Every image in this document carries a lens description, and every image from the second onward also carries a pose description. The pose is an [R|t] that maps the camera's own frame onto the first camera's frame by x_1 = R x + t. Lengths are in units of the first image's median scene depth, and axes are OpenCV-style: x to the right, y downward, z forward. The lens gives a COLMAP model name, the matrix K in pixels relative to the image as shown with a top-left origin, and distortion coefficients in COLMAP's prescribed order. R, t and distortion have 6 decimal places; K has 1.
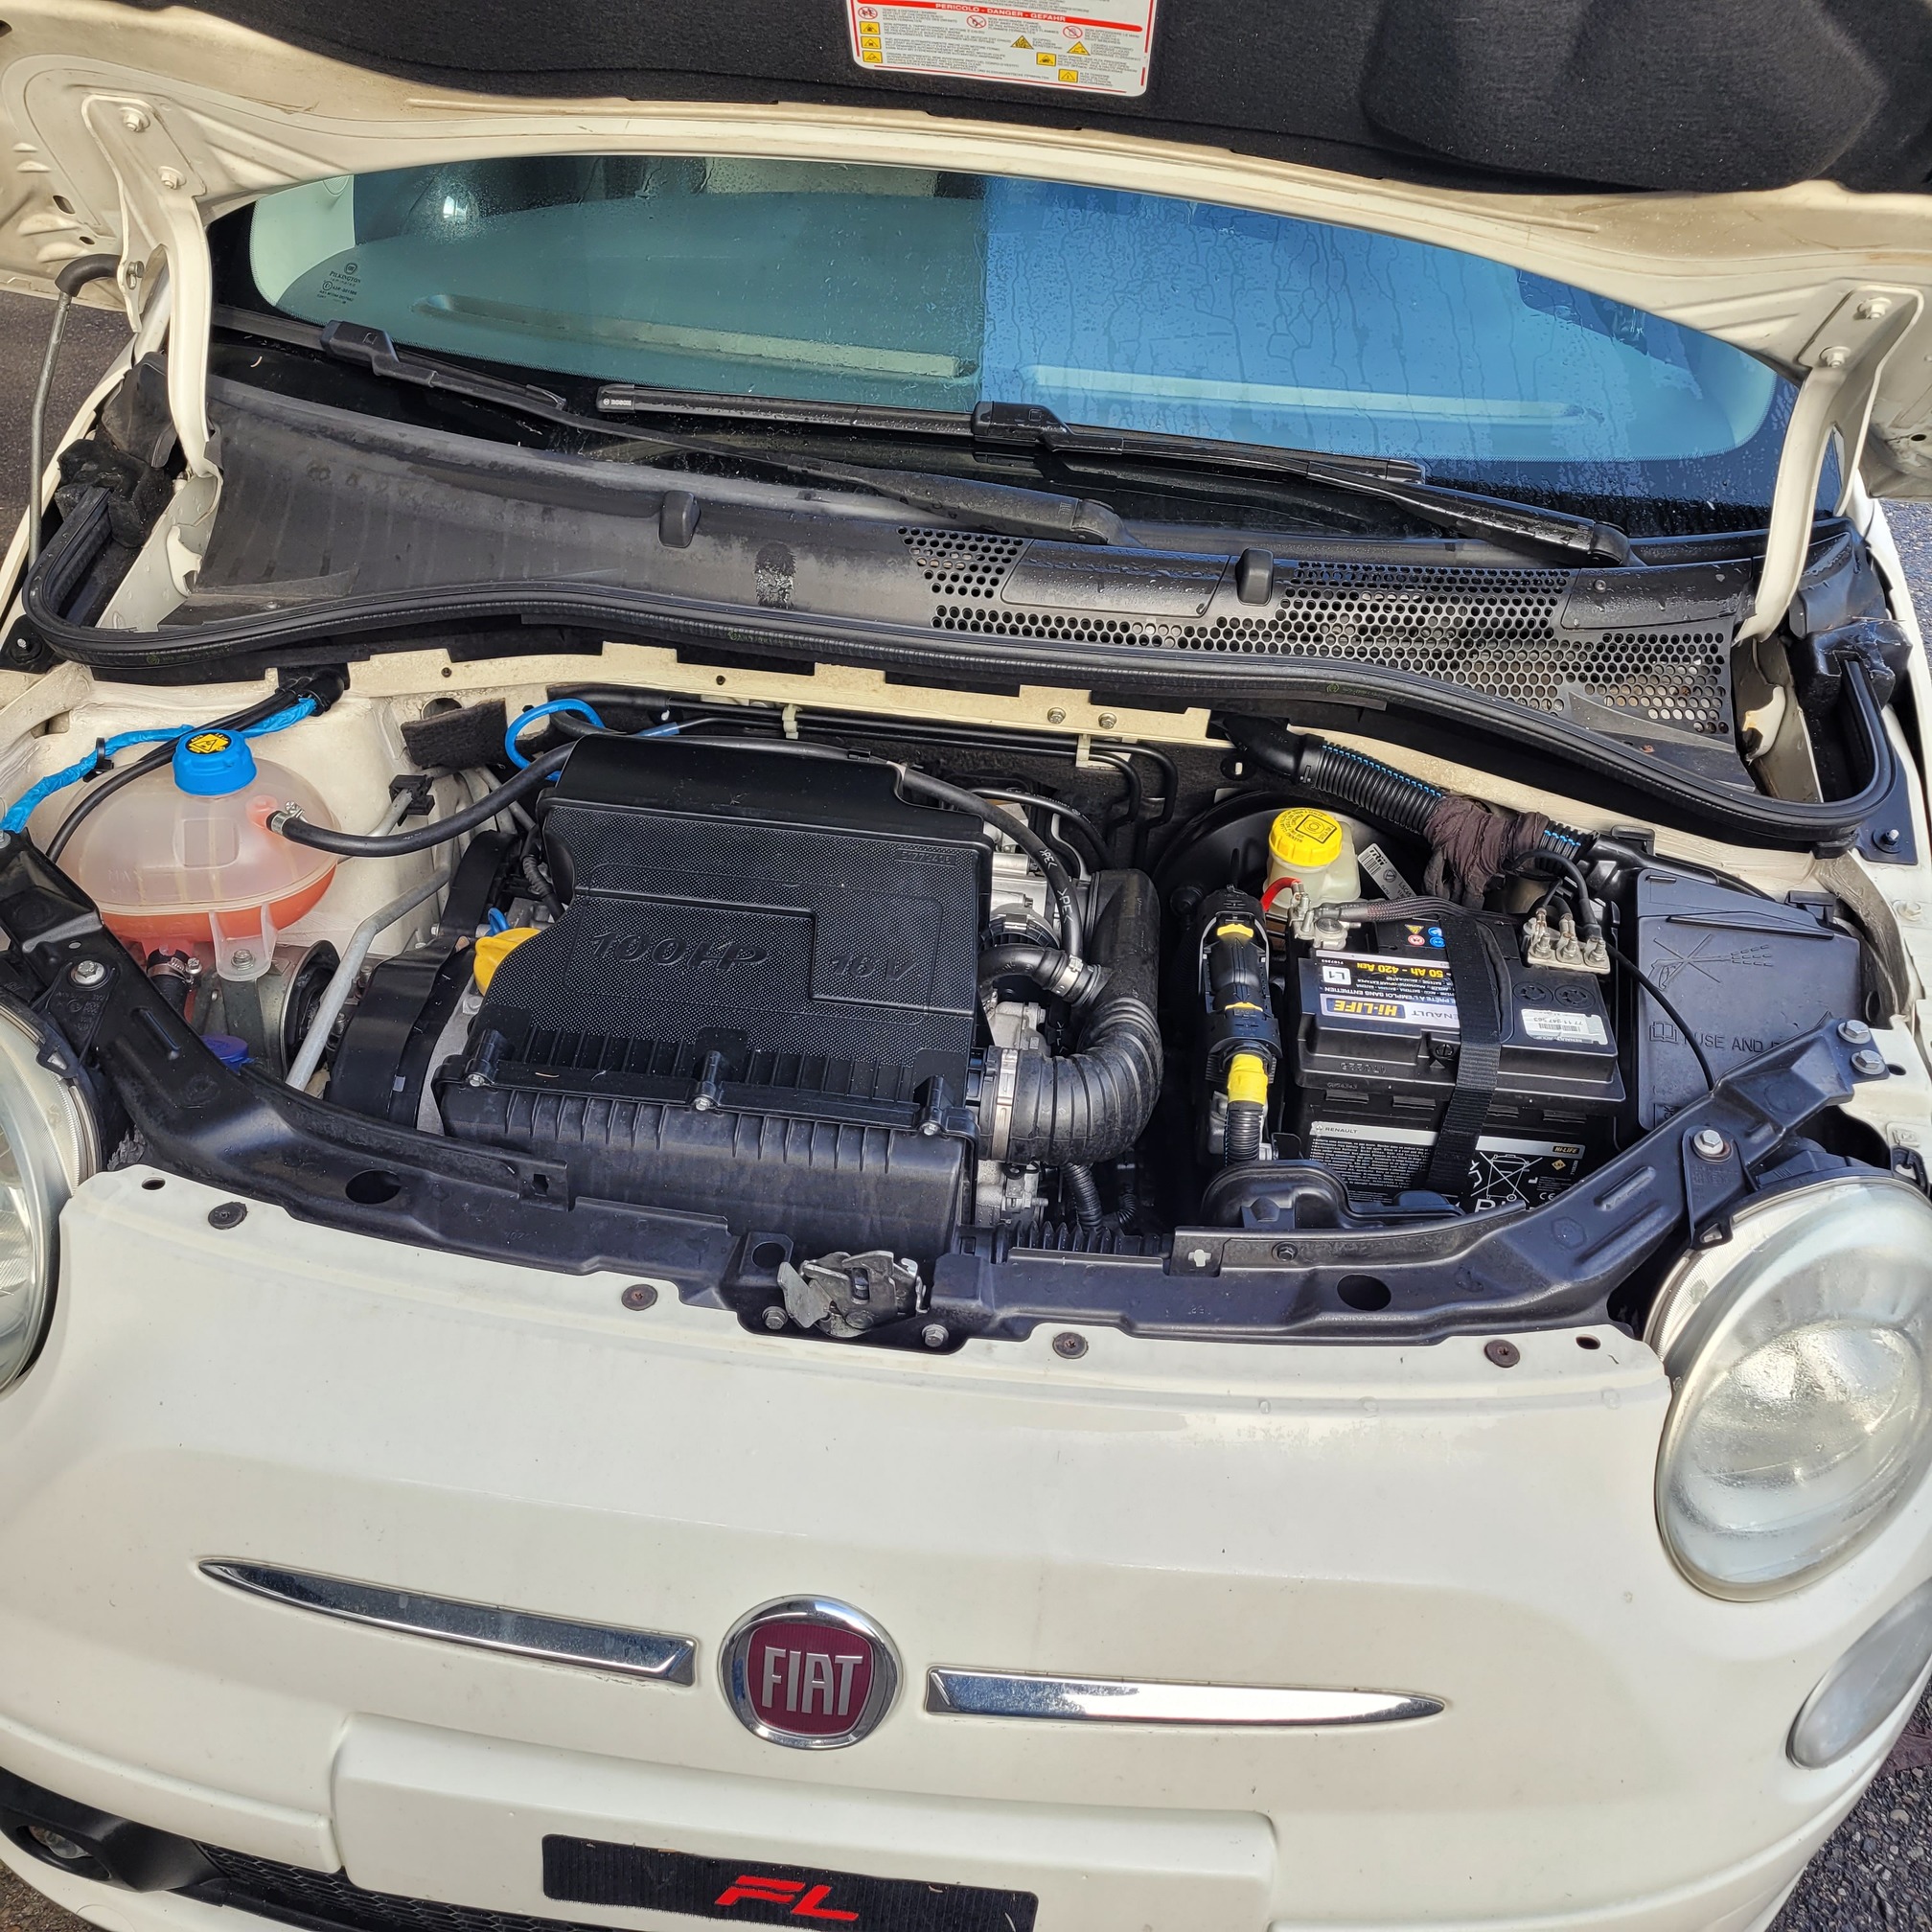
lens RADIAL K [[1960.6, 0, 965.7], [0, 1960.6, 967.9], [0, 0, 1]] dist [0.021286, 0.000000]
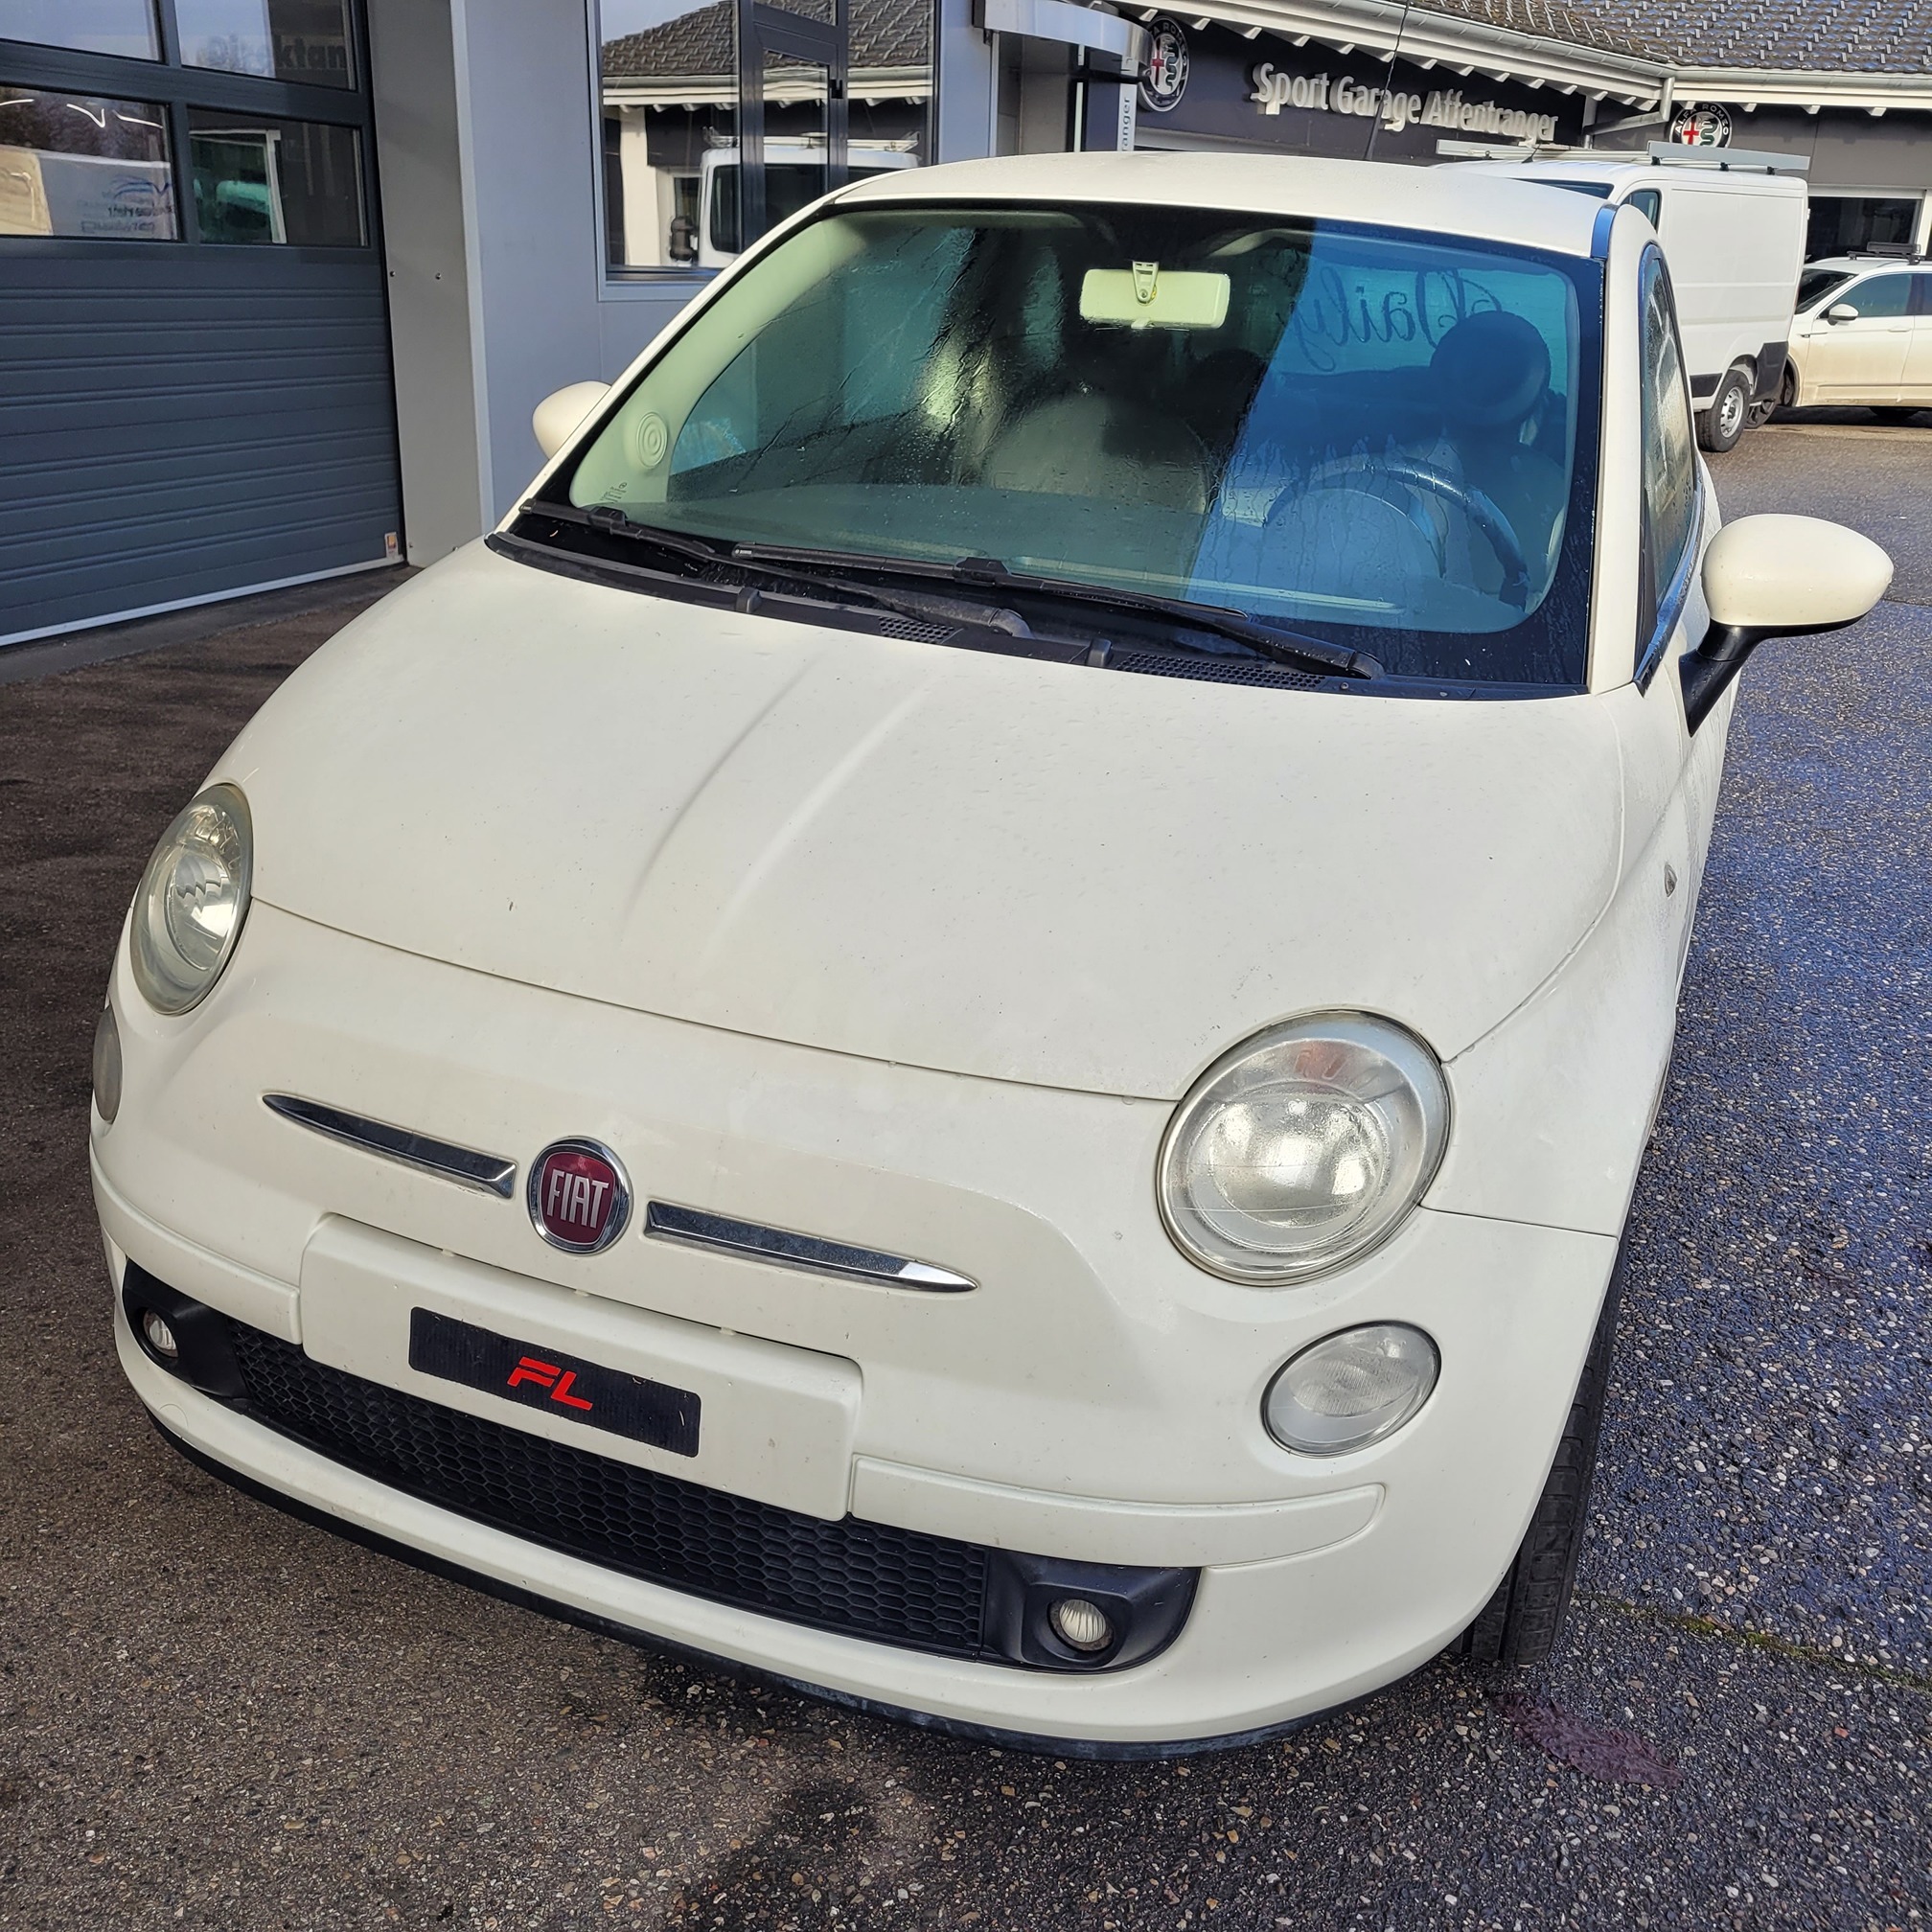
lens RADIAL K [[1960.6, 0, 964.3], [0, 1960.6, 964.8], [0, 0, 1]] dist [0.021286, 0.000000]
pose [[0.956778, 0.105872, -0.270862, 0.580721], [-0.177247, 0.950690, -0.254502, 0.502659], [0.230562, 0.291511, 0.928366, -0.389735]]
